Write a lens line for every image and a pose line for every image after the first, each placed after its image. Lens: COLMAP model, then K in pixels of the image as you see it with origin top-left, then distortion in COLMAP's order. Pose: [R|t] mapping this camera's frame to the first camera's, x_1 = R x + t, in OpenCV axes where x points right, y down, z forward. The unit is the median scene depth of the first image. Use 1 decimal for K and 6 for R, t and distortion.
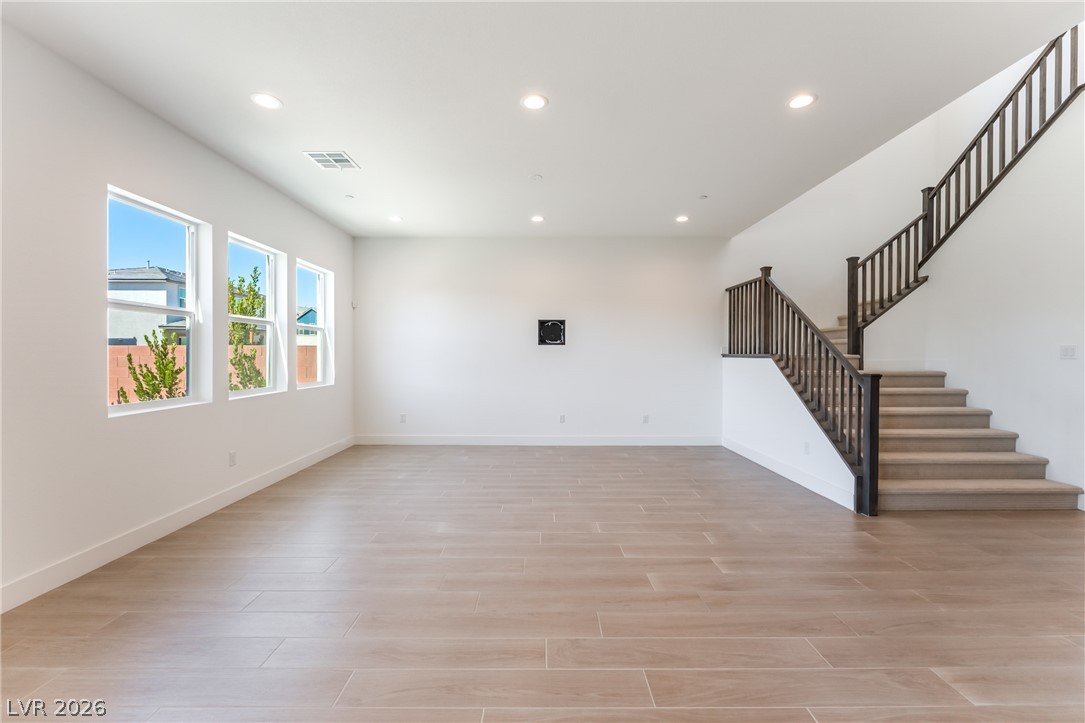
lens RADIAL K [[444.5, 0, 546.6], [0, 444.5, 358.2], [0, 0, 1]] dist [0.000735, 0.000057]
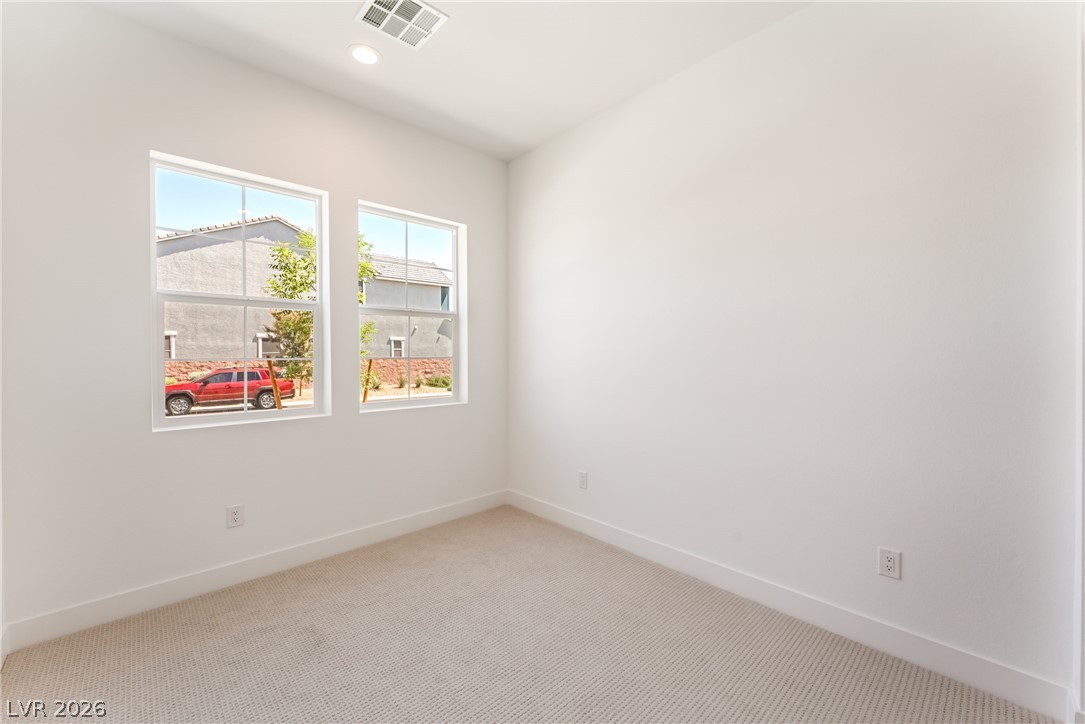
lens RADIAL K [[372.3, 0, 541.9], [0, 372.3, 347.6], [0, 0, 1]] dist [0.000864, 0.000103]
pose [[0.612174, -0.018020, -0.790518, 0.002391], [-0.001326, 0.999715, -0.023816, -0.007148], [0.790722, 0.015628, 0.611976, 0.857773]]
